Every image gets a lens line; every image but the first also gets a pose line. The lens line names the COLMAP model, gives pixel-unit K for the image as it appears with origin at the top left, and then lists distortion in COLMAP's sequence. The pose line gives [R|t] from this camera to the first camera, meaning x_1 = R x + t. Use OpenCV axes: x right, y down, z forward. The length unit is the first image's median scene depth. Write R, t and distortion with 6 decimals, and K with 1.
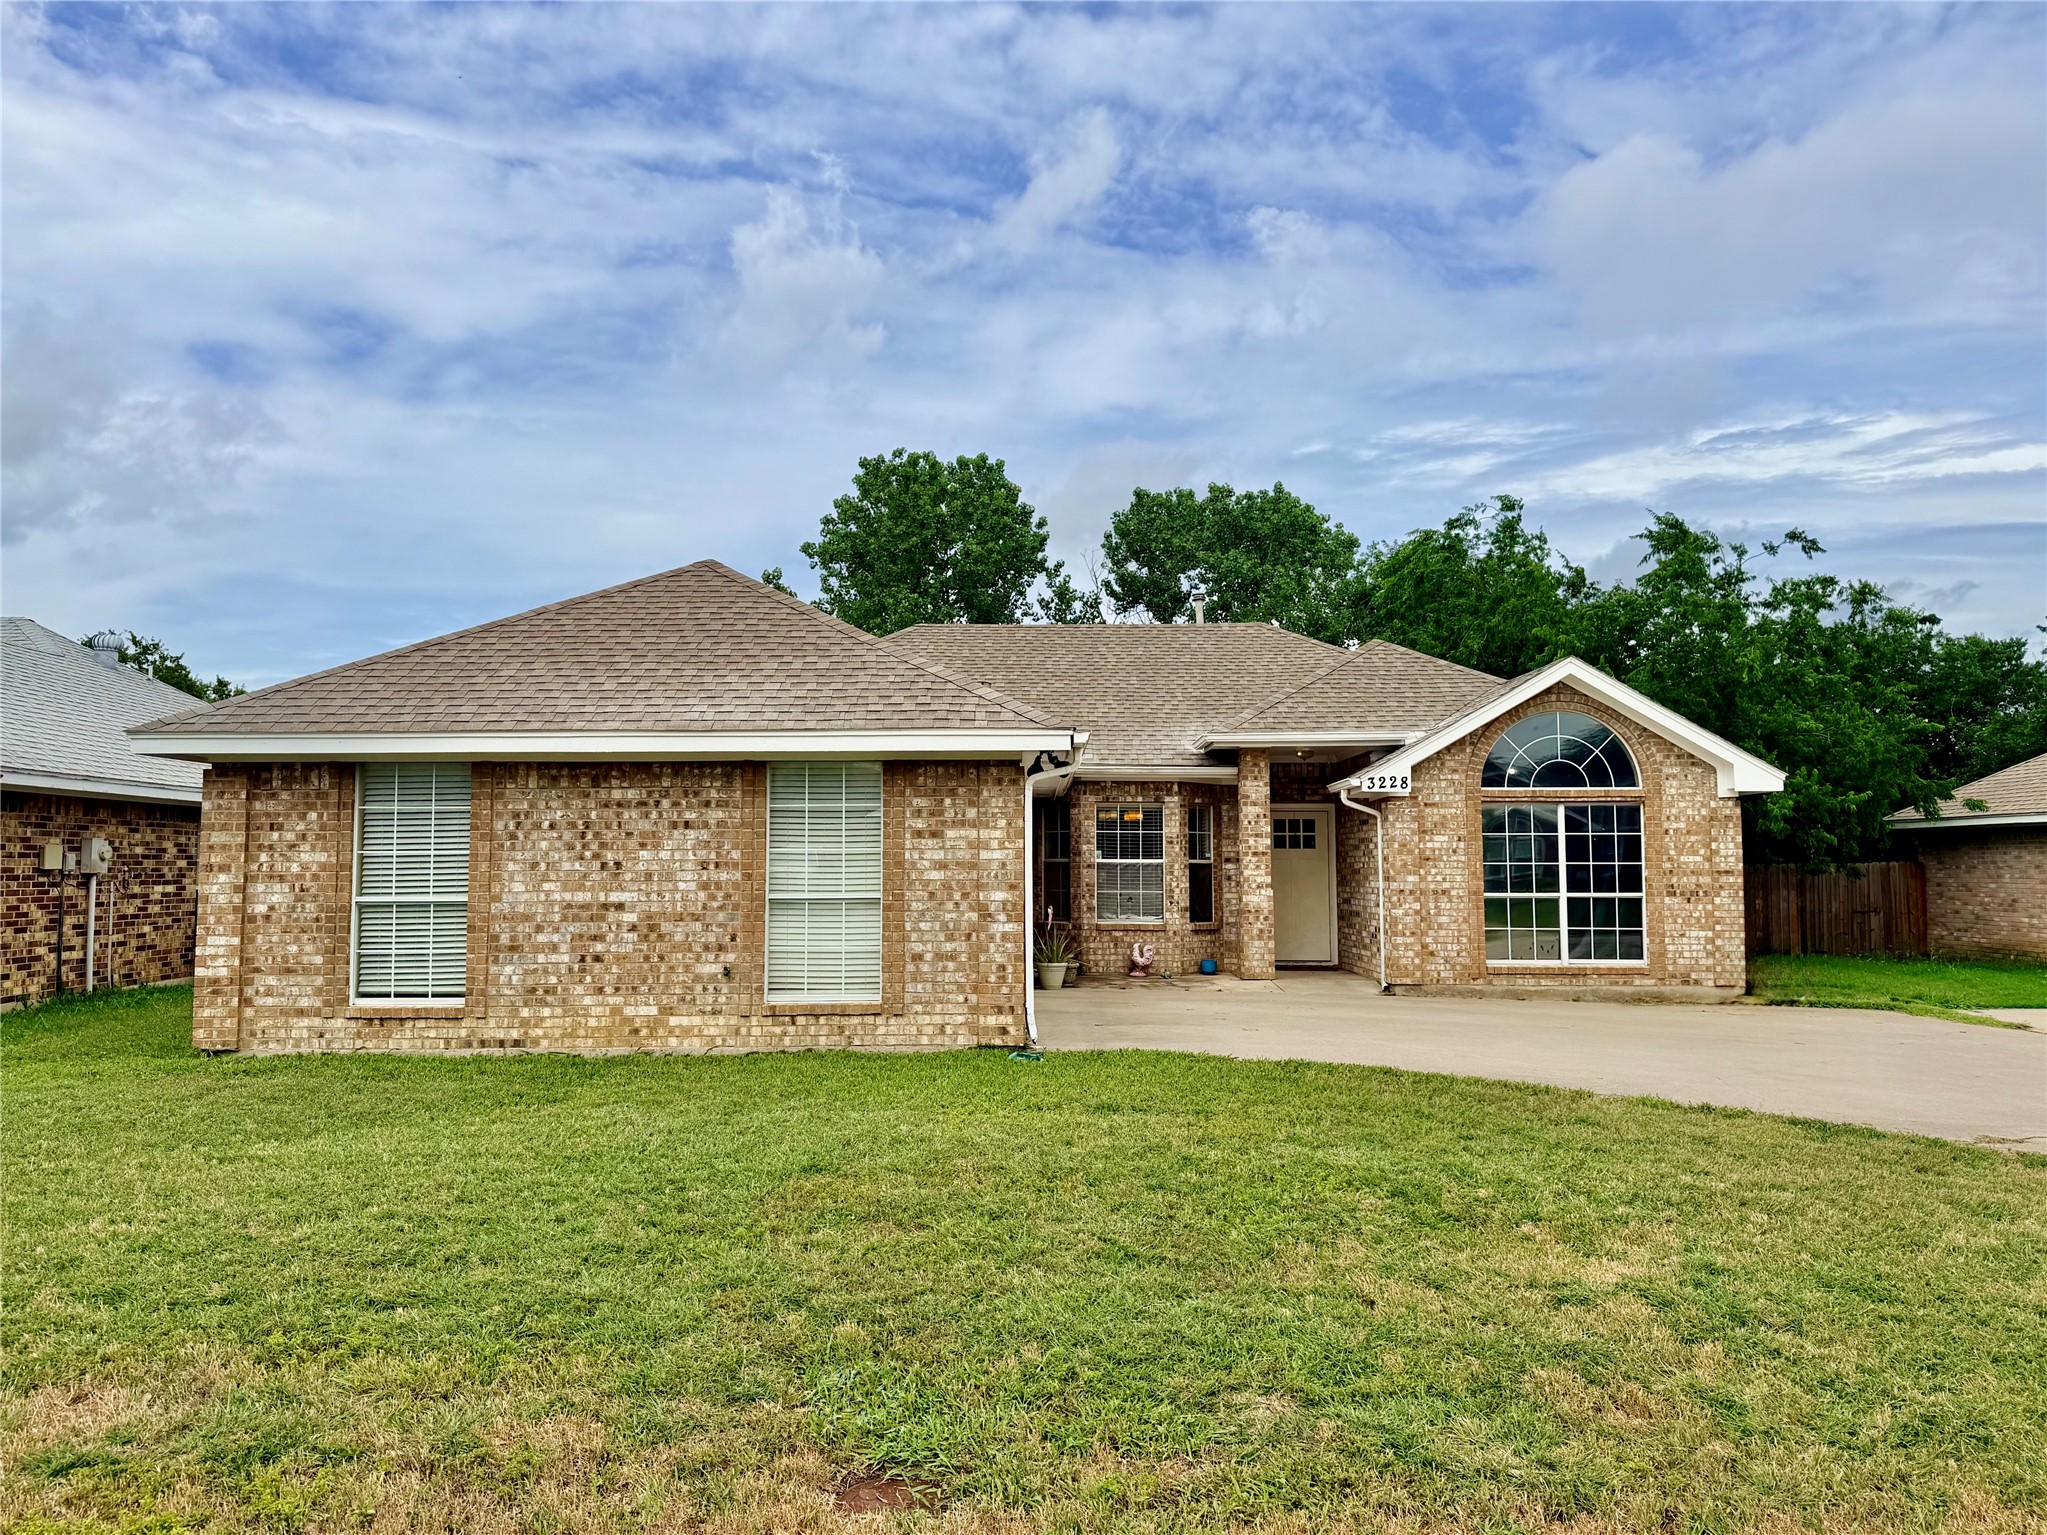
lens RADIAL K [[1511.2, 0, 959.5], [0, 1511.2, 768.4], [0, 0, 1]] dist [0.177144, -0.347094]
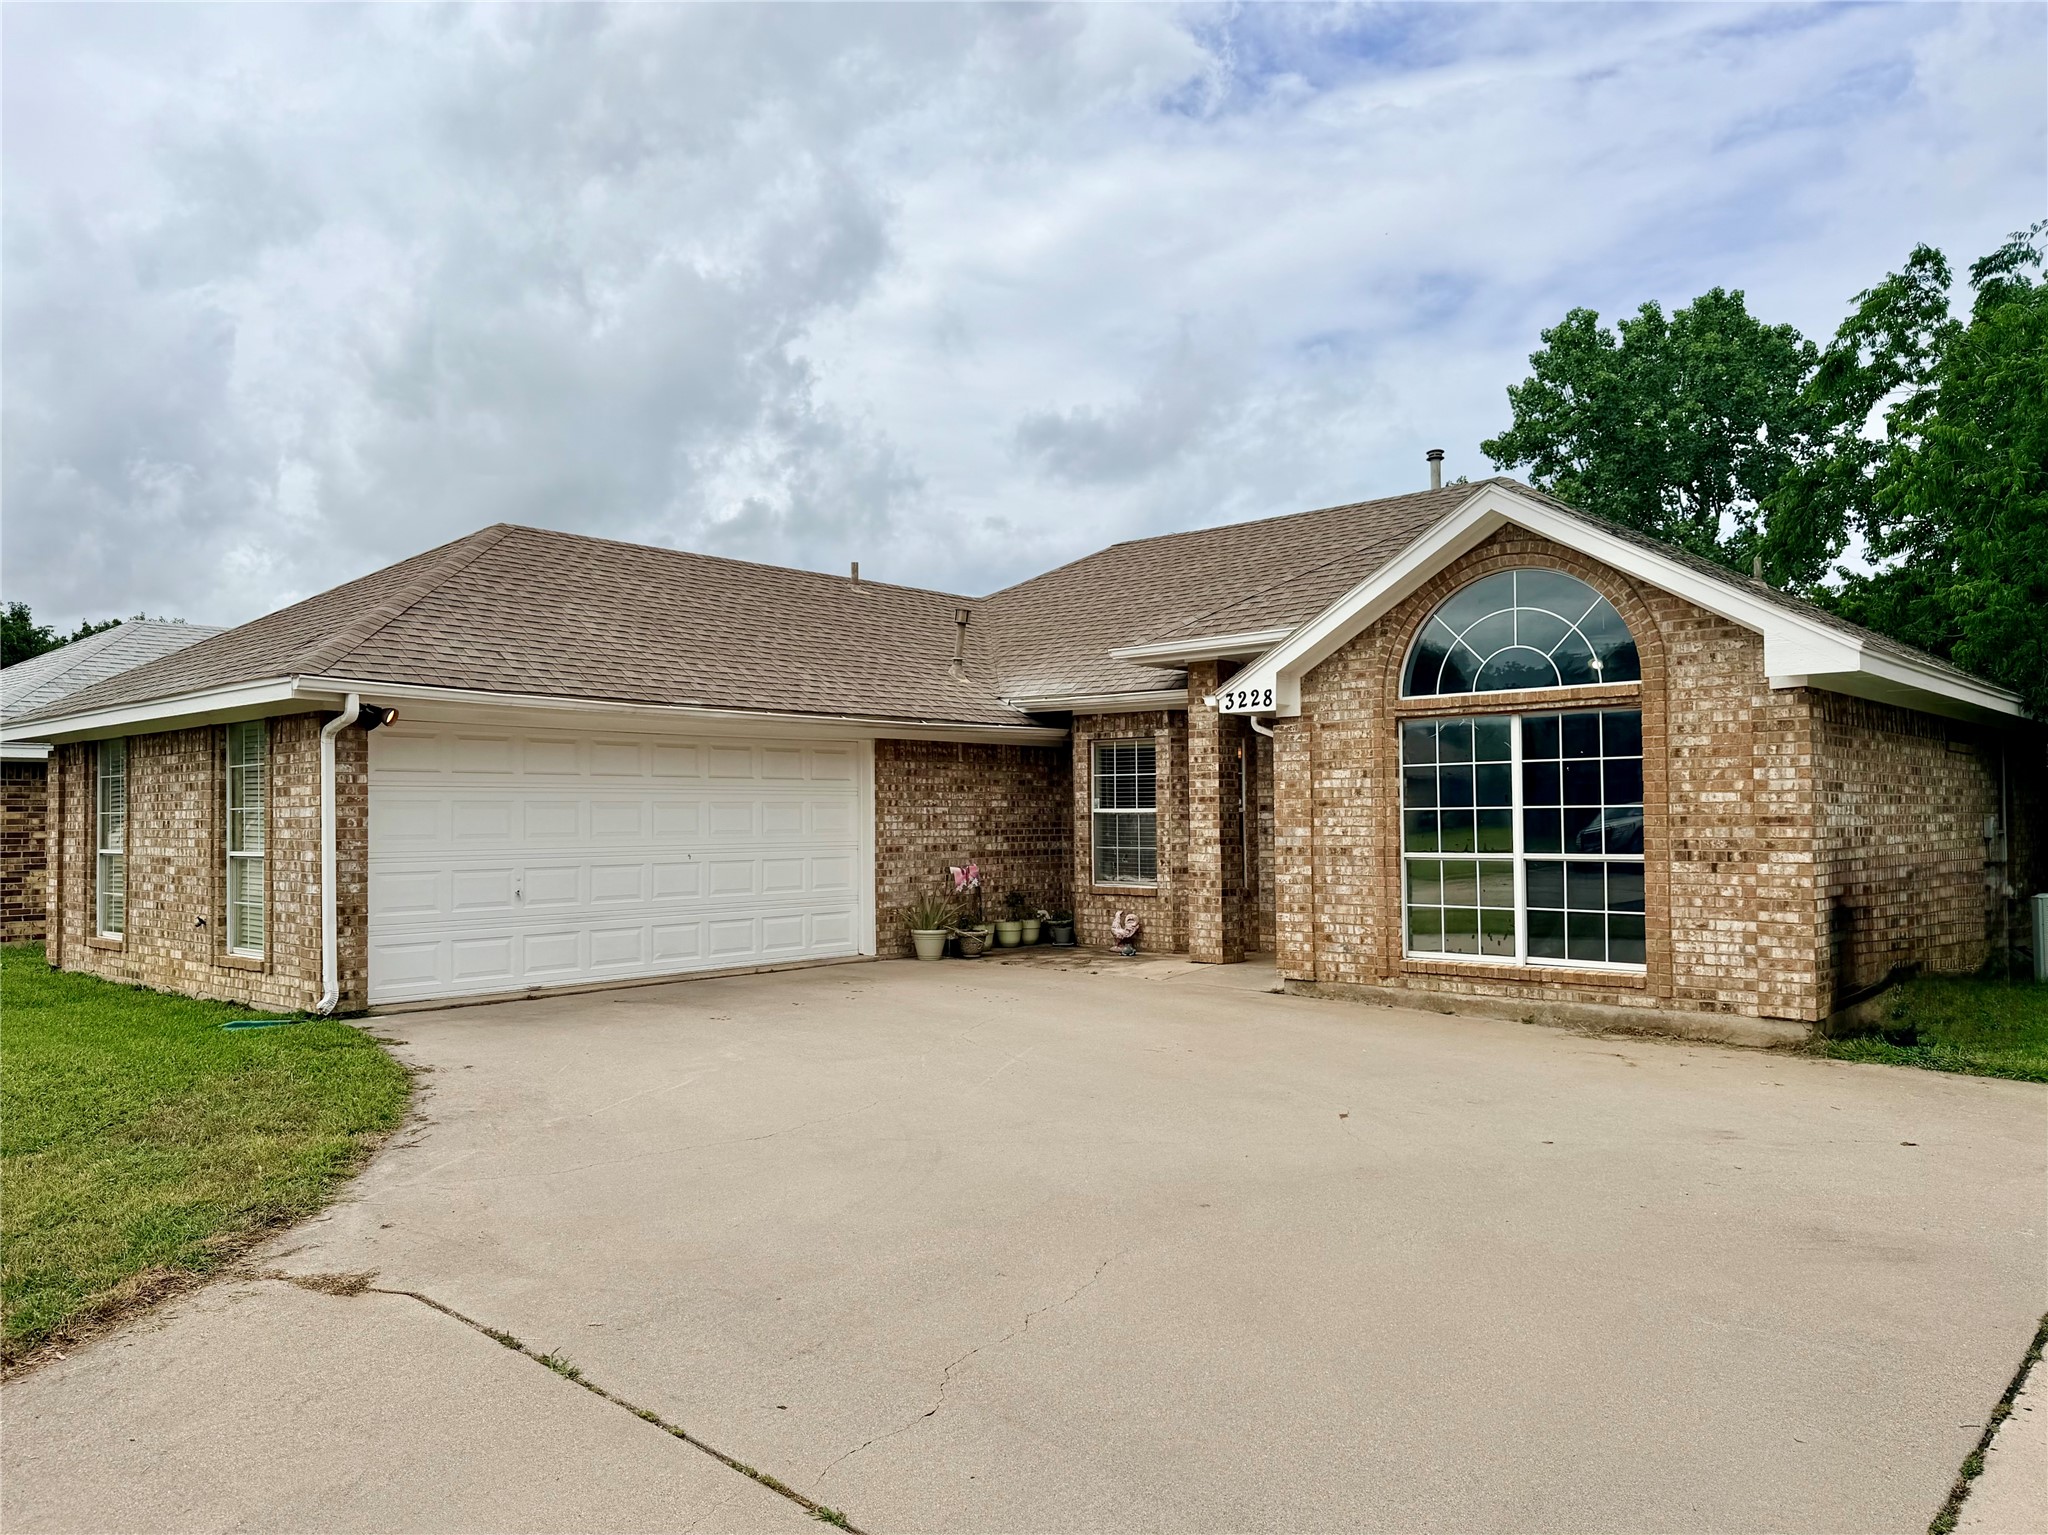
lens RADIAL K [[1477.0, 0, 935.7], [0, 1477.0, 778.0], [0, 0, 1]] dist [0.153437, -0.260488]
pose [[0.747928, -0.023912, -0.663349, 0.629741], [0.050909, 0.998474, 0.021408, 0.023801], [0.661825, -0.049782, 0.748004, 0.374361]]
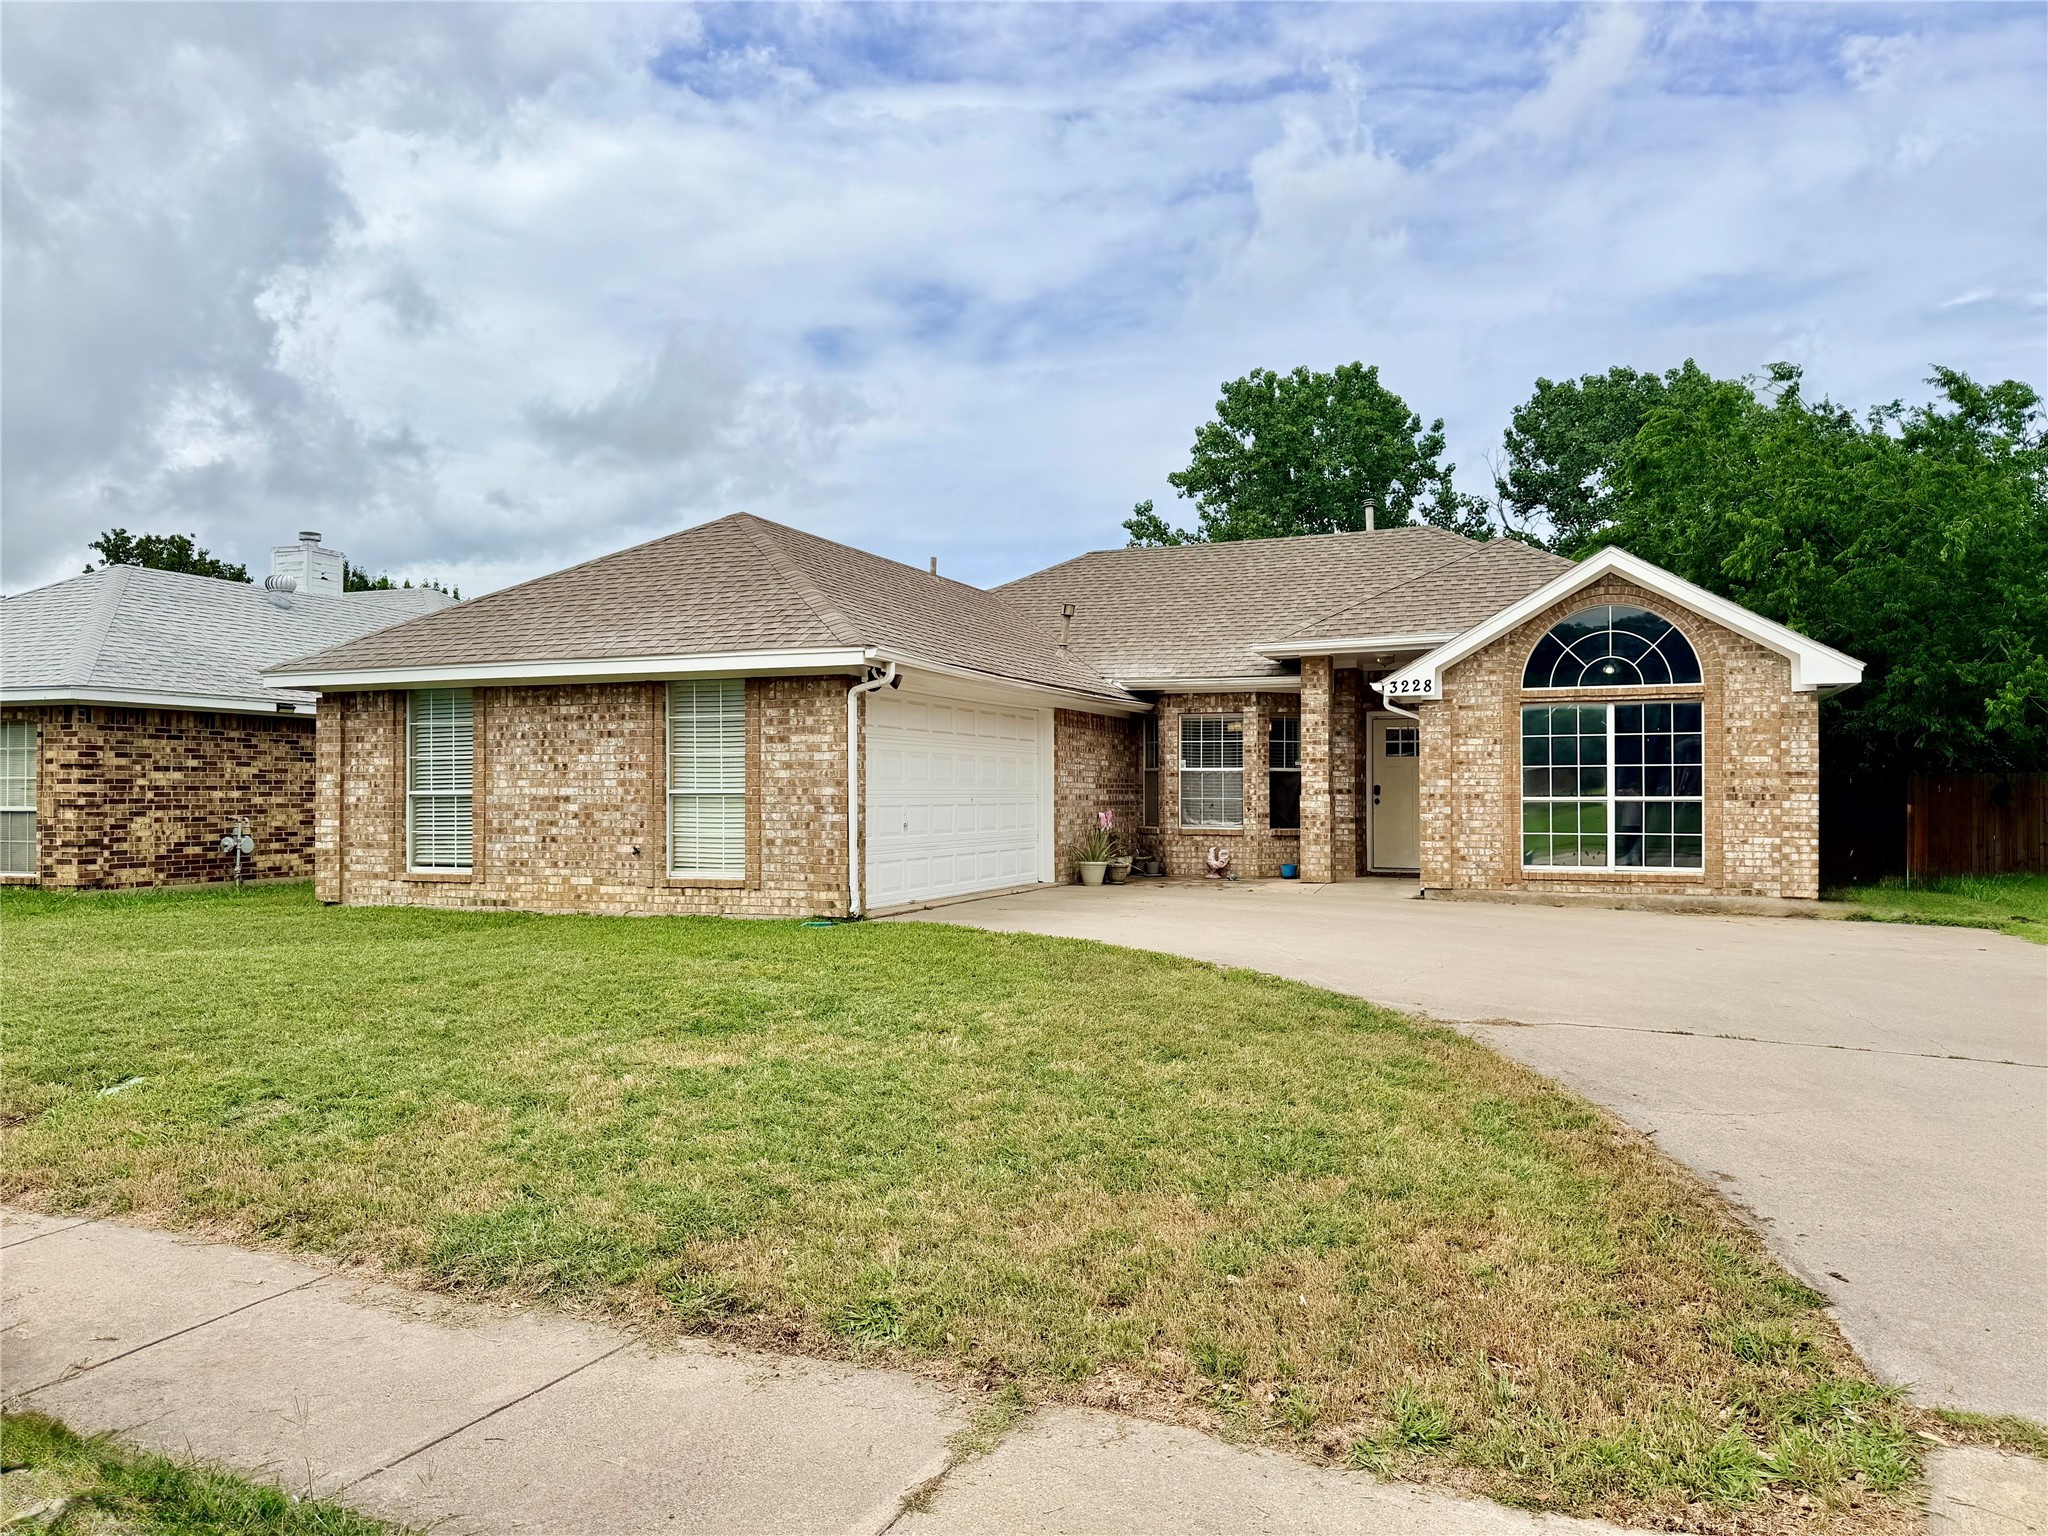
lens RADIAL K [[1477.0, 0, 935.7], [0, 1477.0, 778.5], [0, 0, 1]] dist [0.153437, -0.260488]
pose [[0.925998, -0.003533, -0.377511, 0.358935], [0.024210, 0.998454, 0.050040, 0.012932], [0.376750, -0.055476, 0.924652, -0.018758]]
